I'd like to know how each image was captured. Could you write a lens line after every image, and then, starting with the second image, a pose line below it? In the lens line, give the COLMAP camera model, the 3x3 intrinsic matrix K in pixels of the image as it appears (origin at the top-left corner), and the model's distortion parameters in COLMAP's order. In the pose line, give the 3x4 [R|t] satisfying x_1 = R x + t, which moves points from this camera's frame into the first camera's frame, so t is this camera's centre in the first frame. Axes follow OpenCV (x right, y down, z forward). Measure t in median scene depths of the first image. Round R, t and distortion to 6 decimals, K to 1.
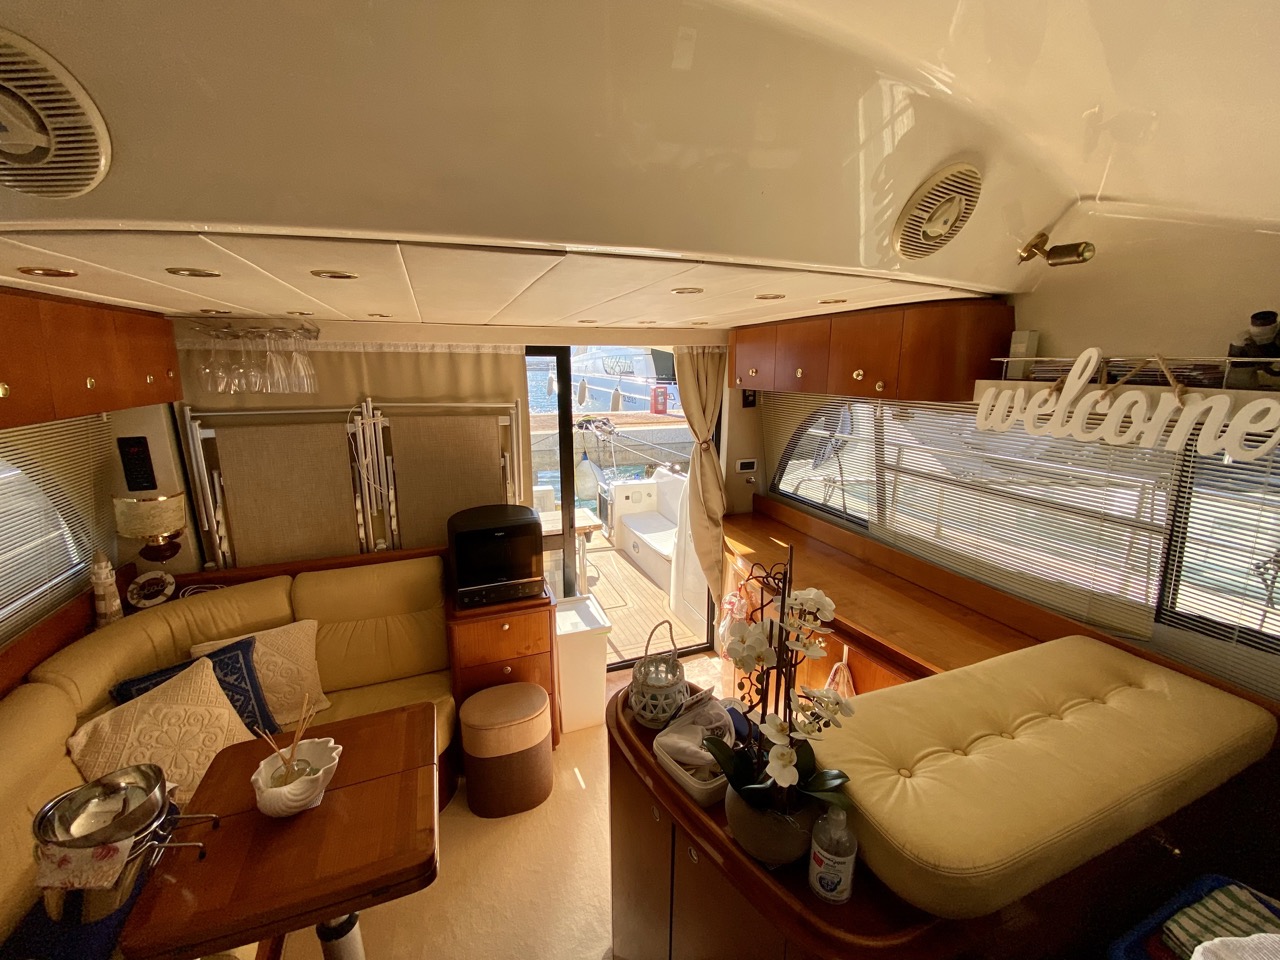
lens RADIAL K [[510.4, 0, 640.0], [0, 510.4, 480.0], [0, 0, 1]] dist [-0.001123, -0.000123]
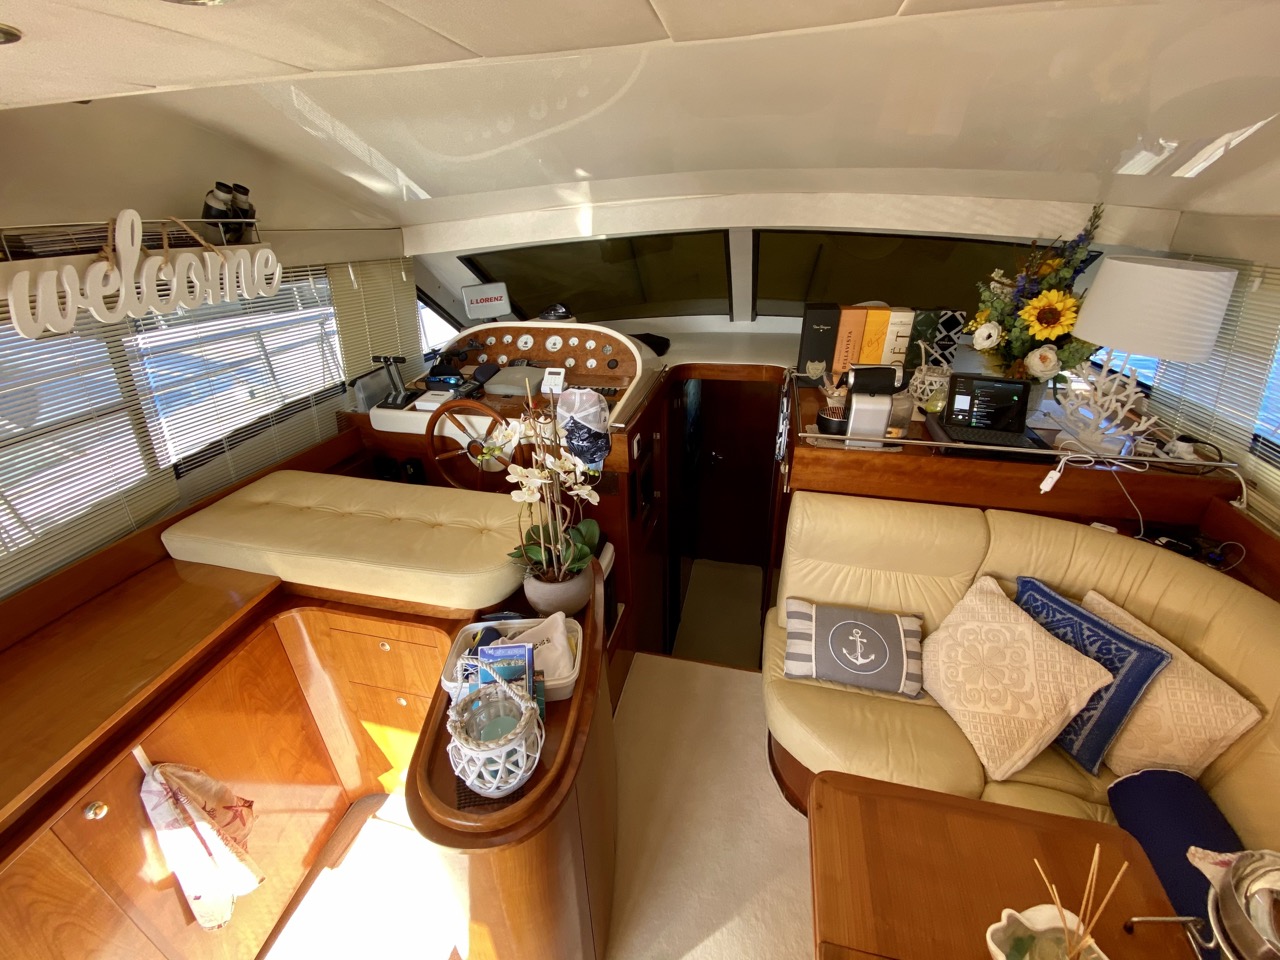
lens RADIAL K [[518.1, 0, 626.7], [0, 518.1, 481.9], [0, 0, 1]] dist [0.023106, -0.022753]
pose [[-0.807555, -0.256853, 0.530925, -0.403086], [0.136338, 0.794511, 0.591747, -0.270142], [-0.573818, 0.550254, -0.606592, 1.204696]]
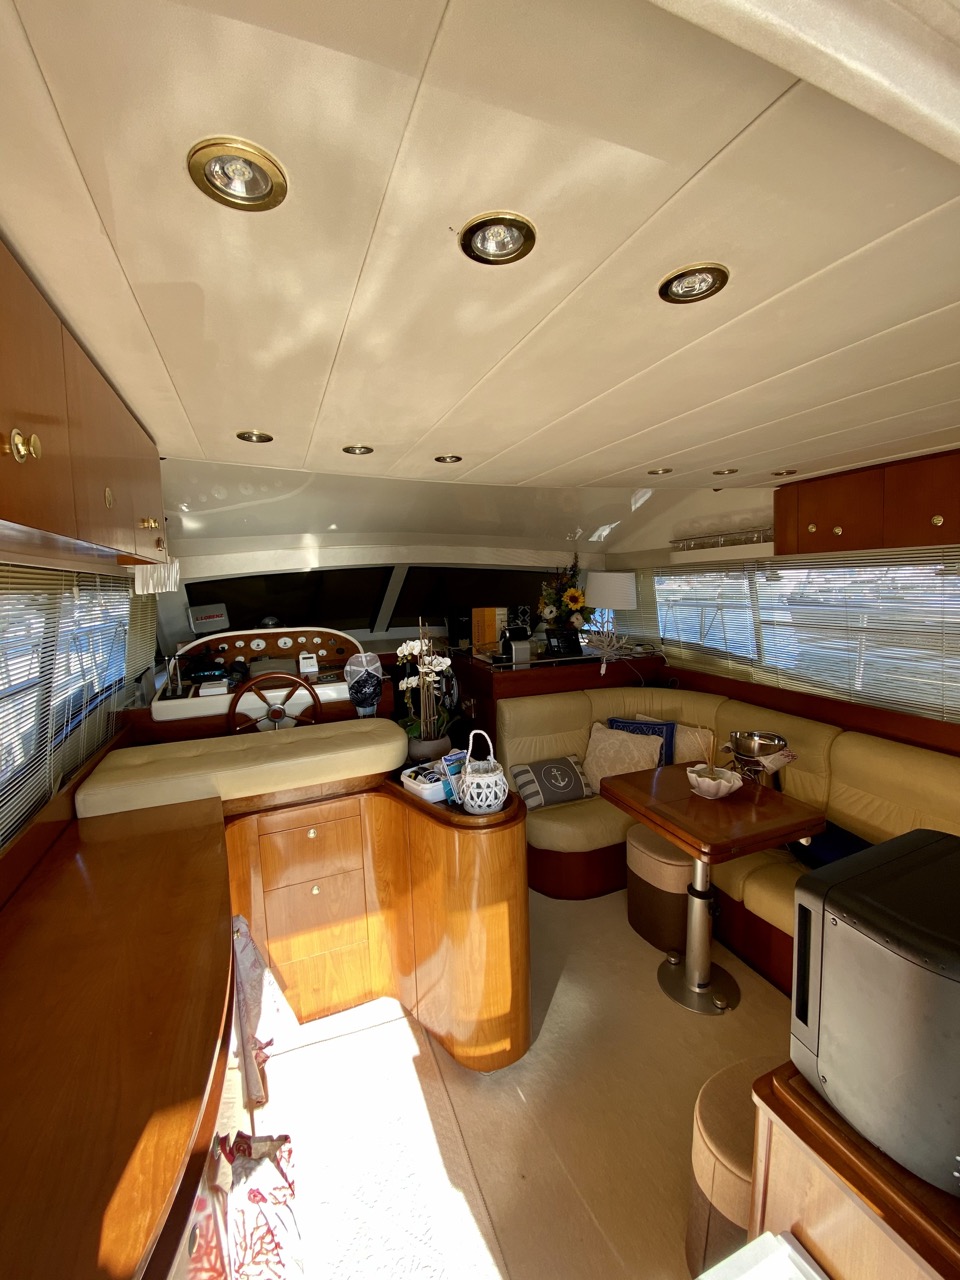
lens RADIAL K [[518.1, 0, 472.1], [0, 518.1, 635.1], [0, 0, 1]] dist [0.023106, -0.022753]
pose [[-0.999887, 0.014637, 0.003277, -0.000595], [0.014933, 0.950907, 0.309115, -0.346184], [0.001408, 0.309130, -0.951019, 2.084275]]
